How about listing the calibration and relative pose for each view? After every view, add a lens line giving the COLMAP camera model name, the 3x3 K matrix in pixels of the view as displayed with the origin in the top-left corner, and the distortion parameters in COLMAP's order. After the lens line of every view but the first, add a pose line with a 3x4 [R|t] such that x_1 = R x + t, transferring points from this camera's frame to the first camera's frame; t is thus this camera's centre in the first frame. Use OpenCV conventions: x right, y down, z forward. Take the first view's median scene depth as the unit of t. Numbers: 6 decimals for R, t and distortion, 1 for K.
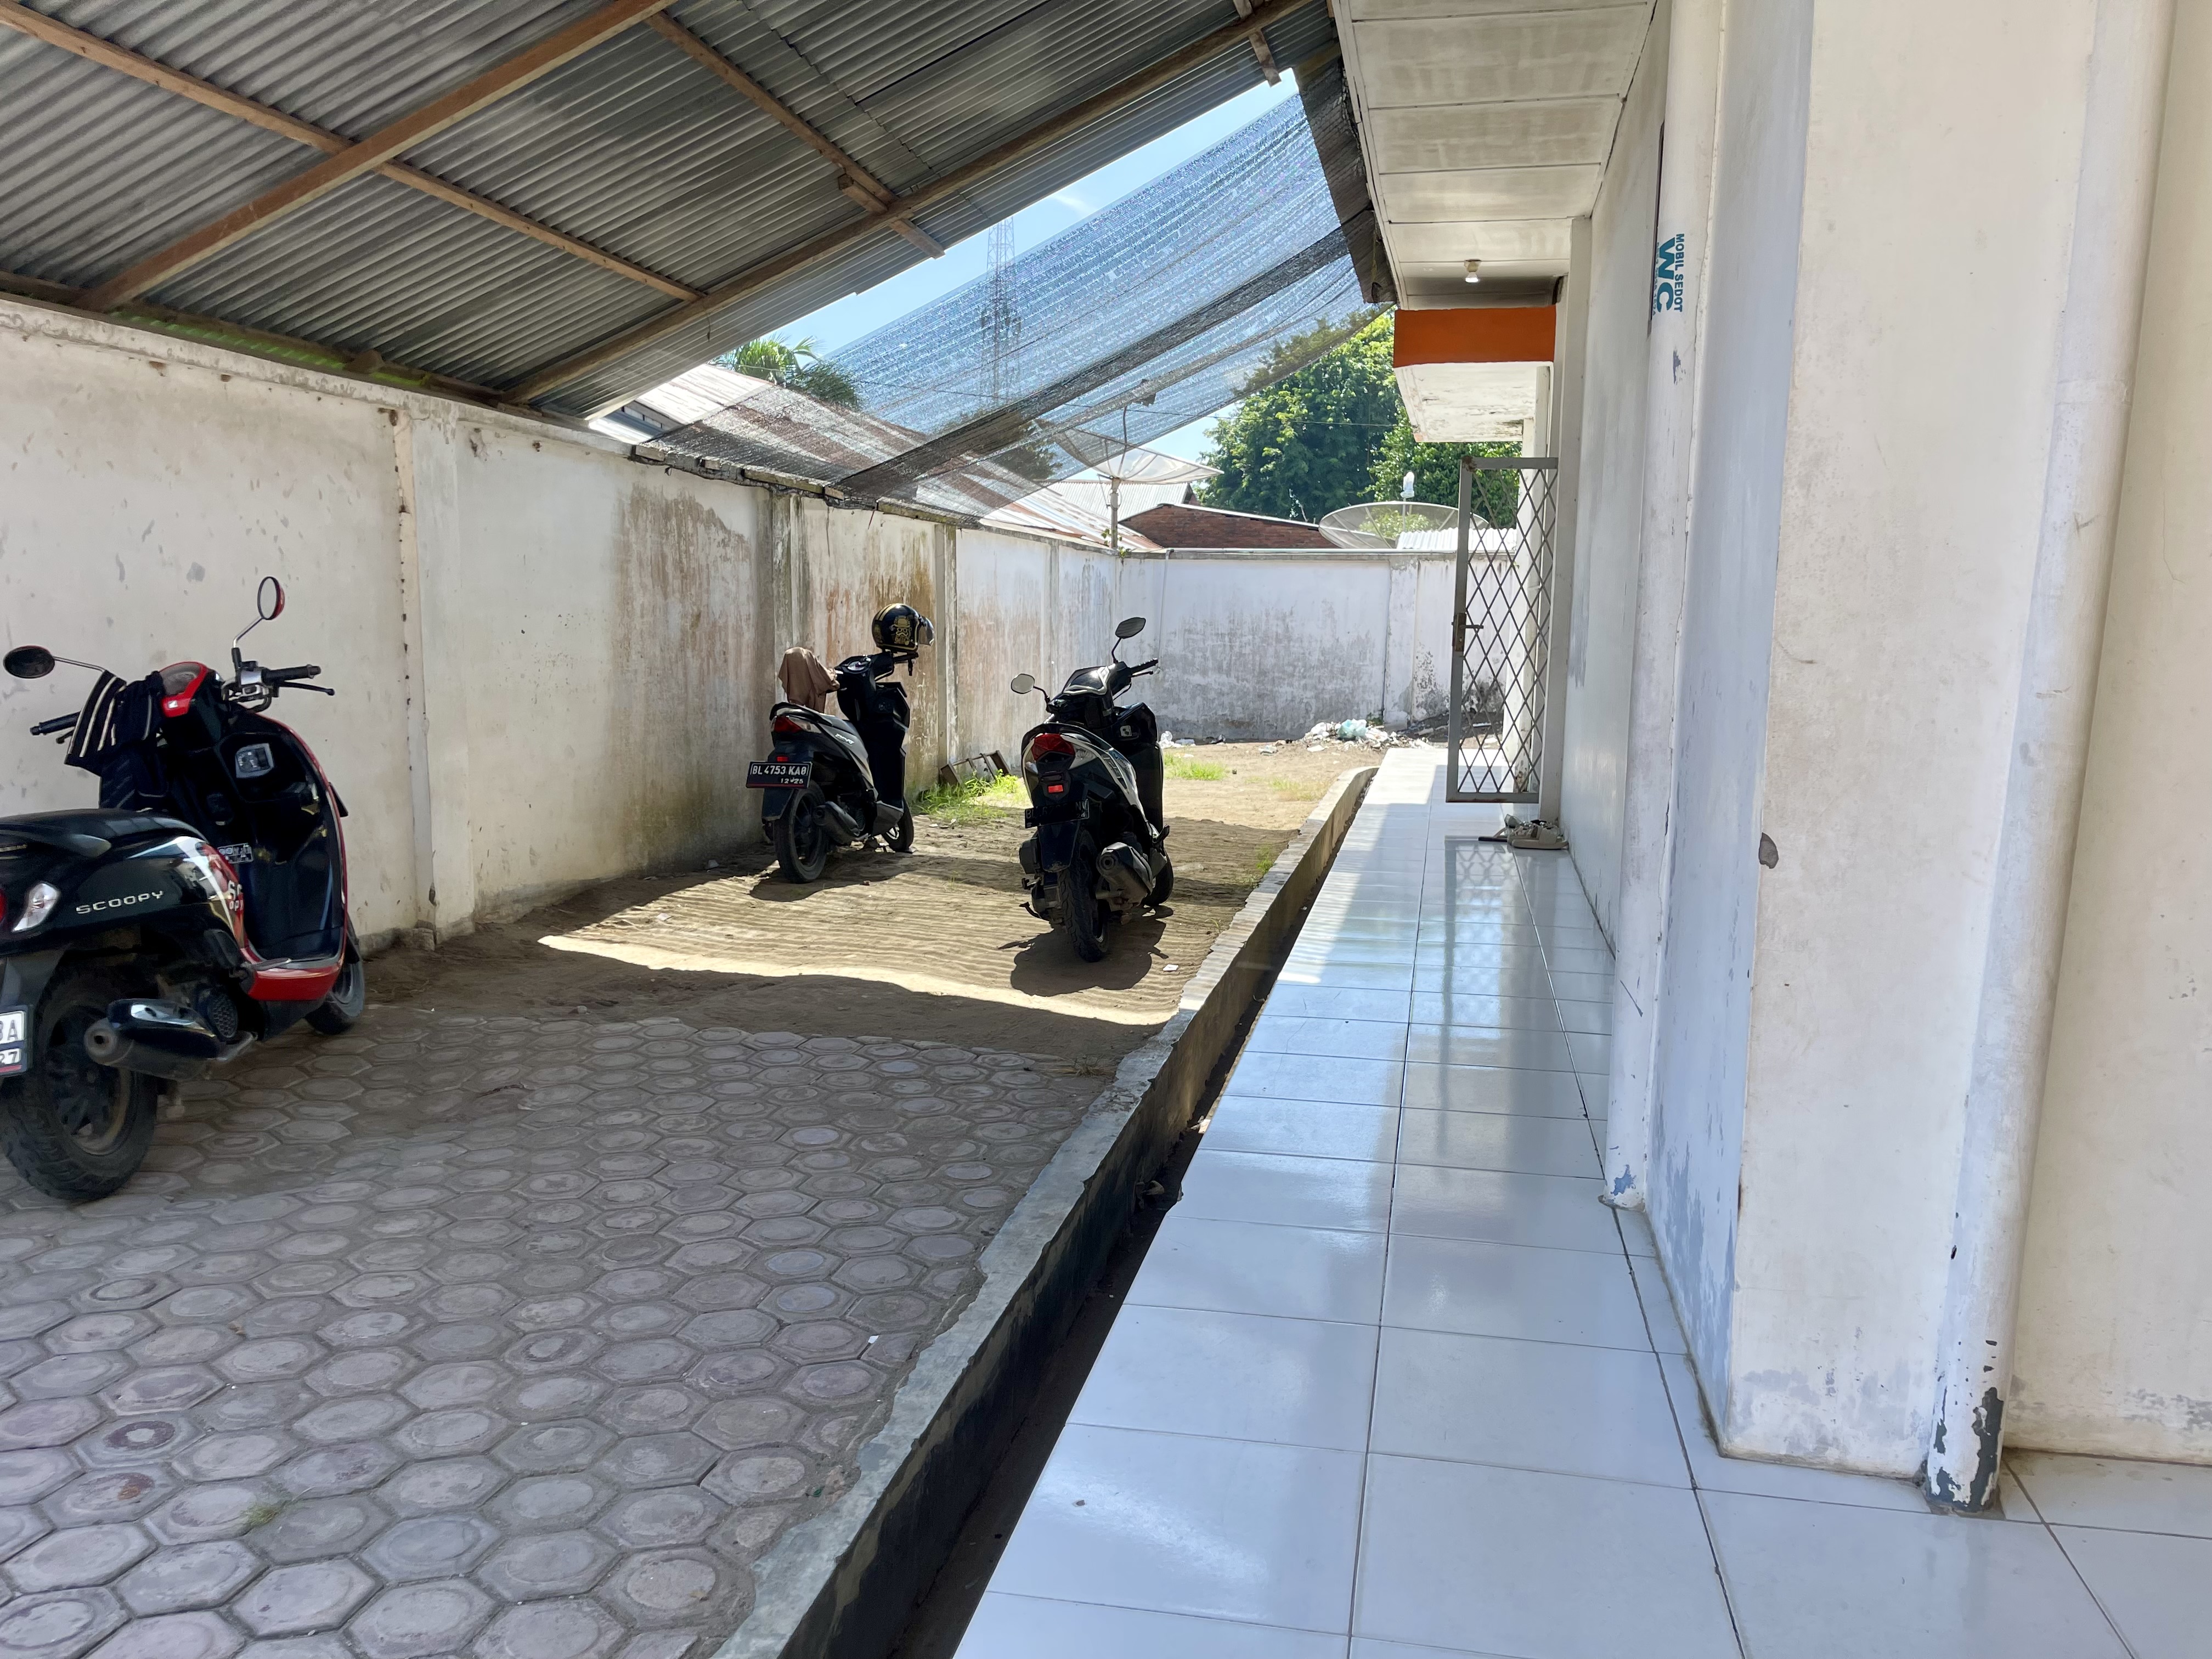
lens RADIAL K [[1652.2, 0, 1111.6], [0, 1652.2, 874.0], [0, 0, 1]] dist [0.101382, -0.001066]
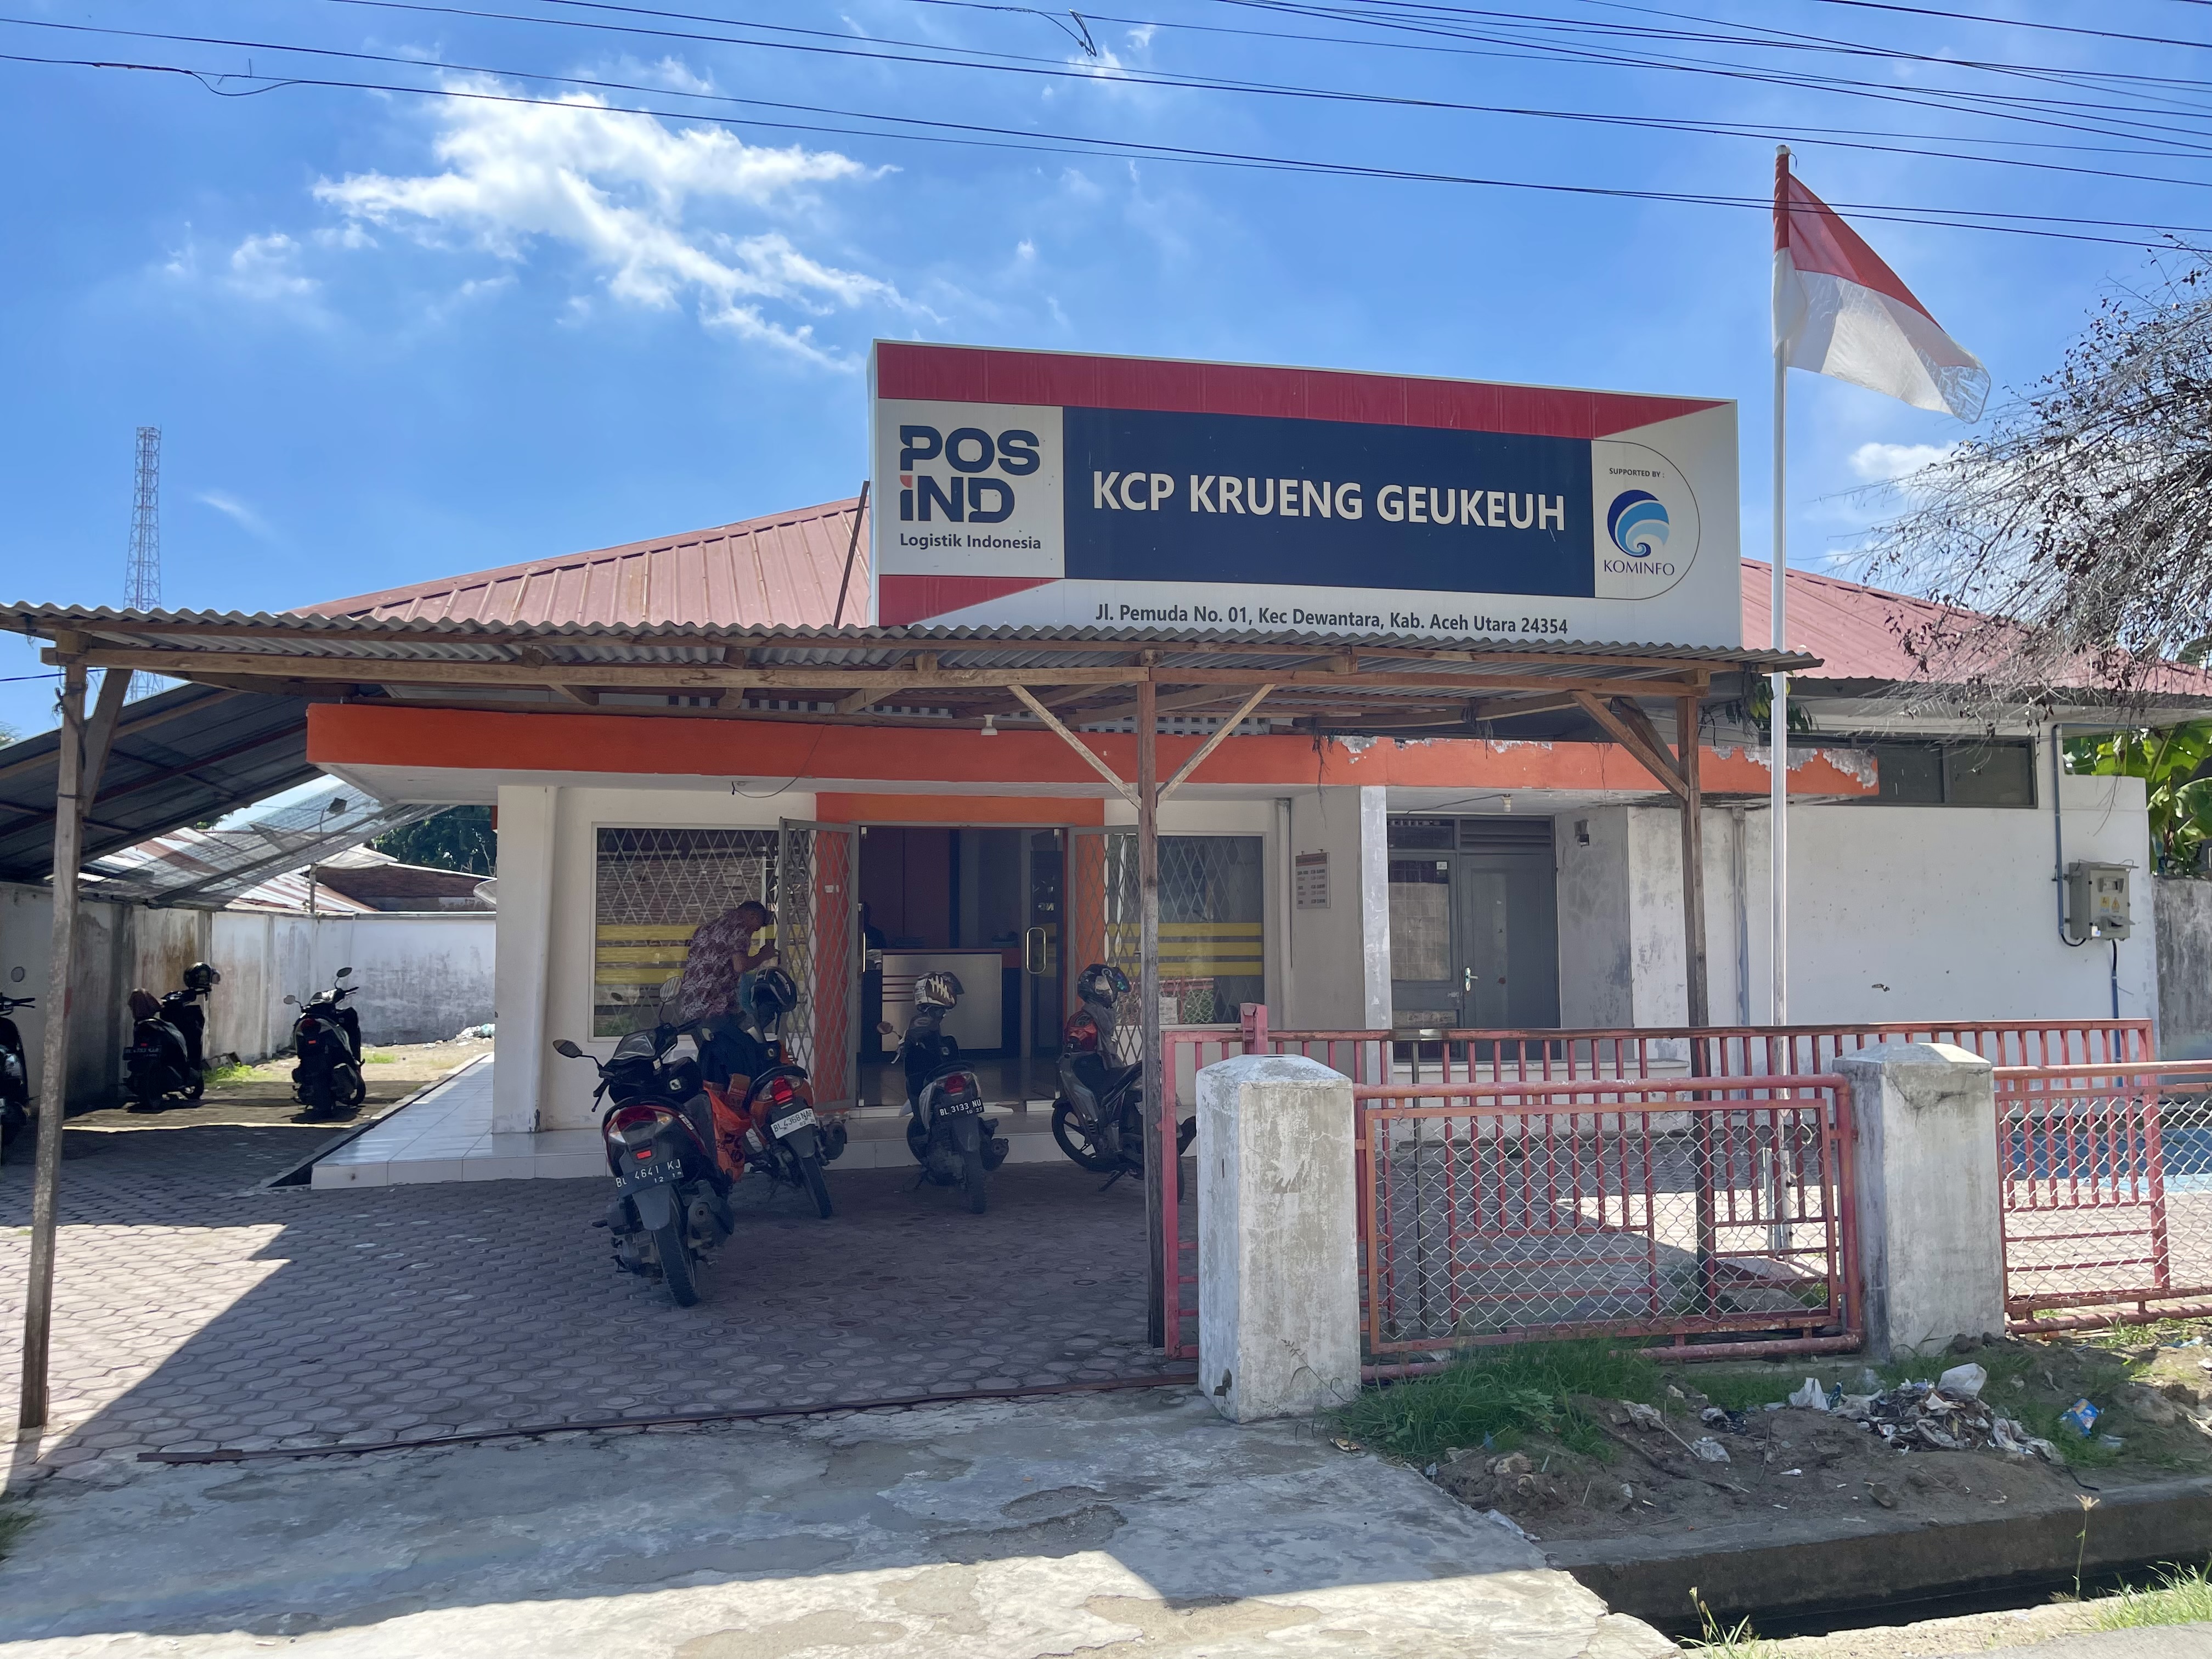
lens RADIAL K [[1660.8, 0, 1130.2], [0, 1660.8, 846.7], [0, 0, 1]] dist [0.075730, -0.114093]
pose [[0.889986, 0.006335, 0.455943, -0.057265], [0.088755, 0.978373, -0.186840, 0.144278], [-0.447266, 0.206752, 0.870176, -1.055608]]
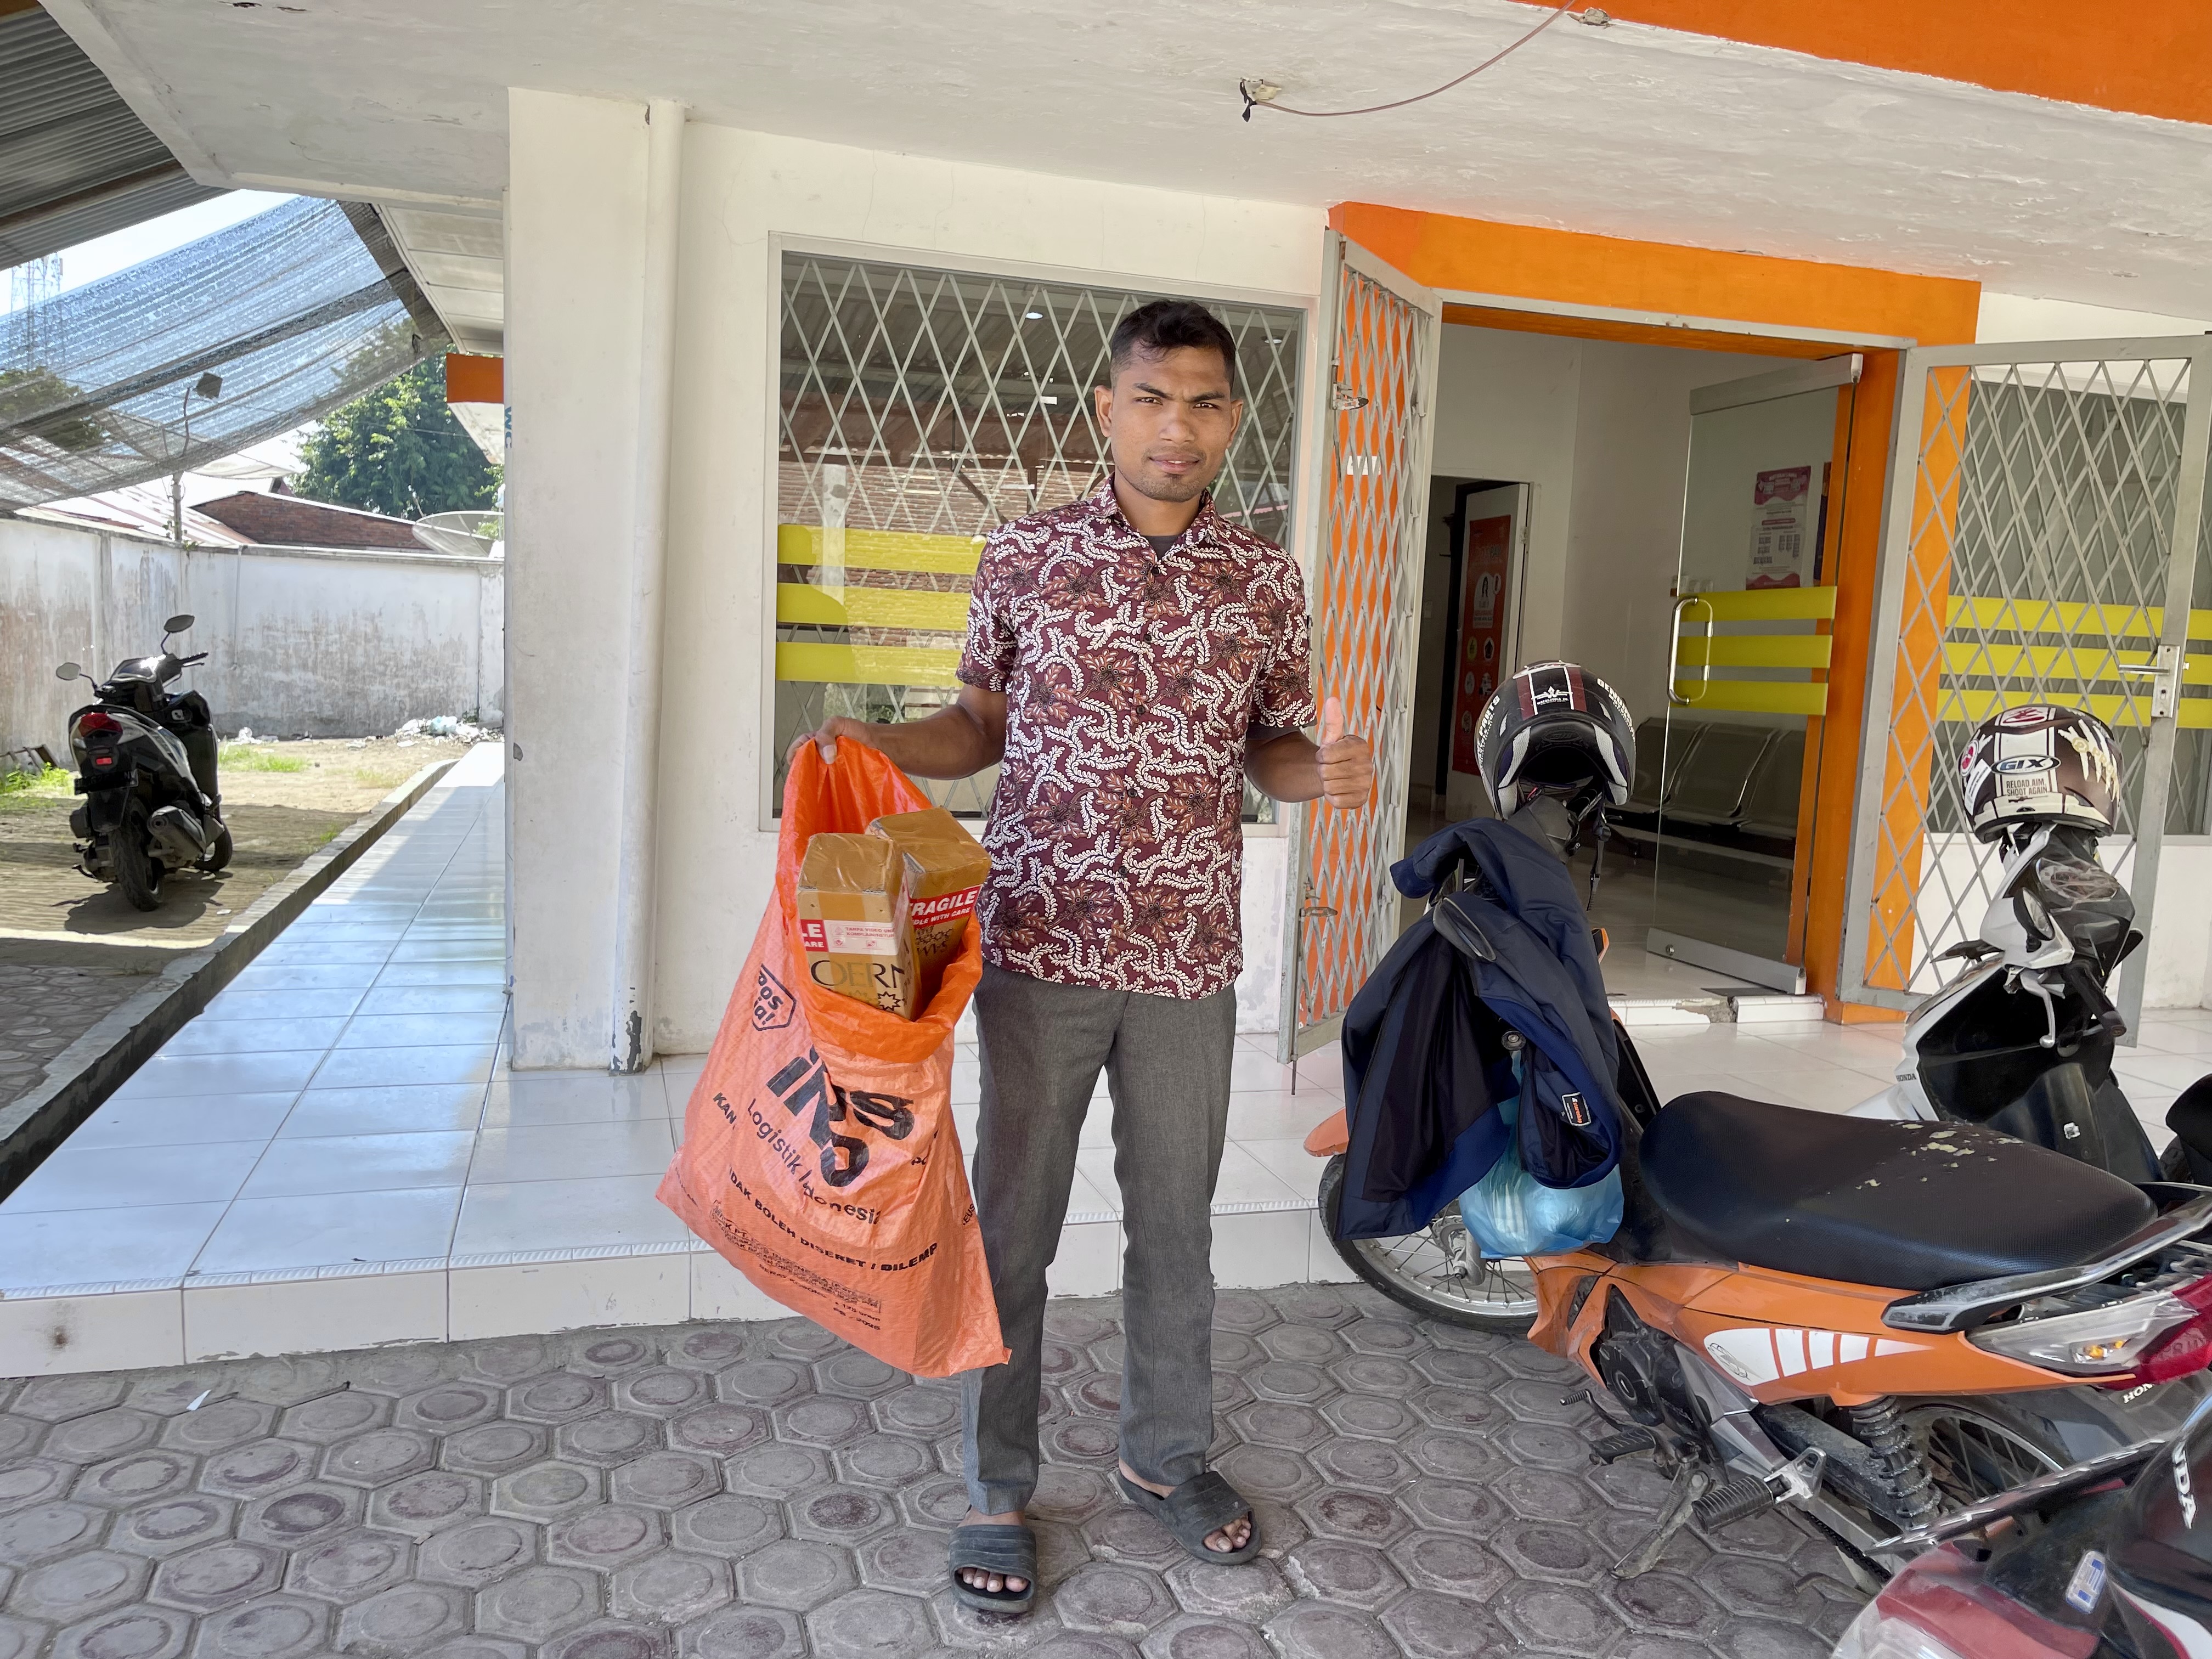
lens RADIAL K [[1660.8, 0, 1130.2], [0, 1660.8, 846.7], [0, 0, 1]] dist [0.075730, -0.114093]
pose [[0.875190, -0.033123, 0.482643, 0.015556], [0.043739, 0.998985, -0.010753, 0.033051], [-0.481797, 0.030521, 0.875751, -0.235001]]
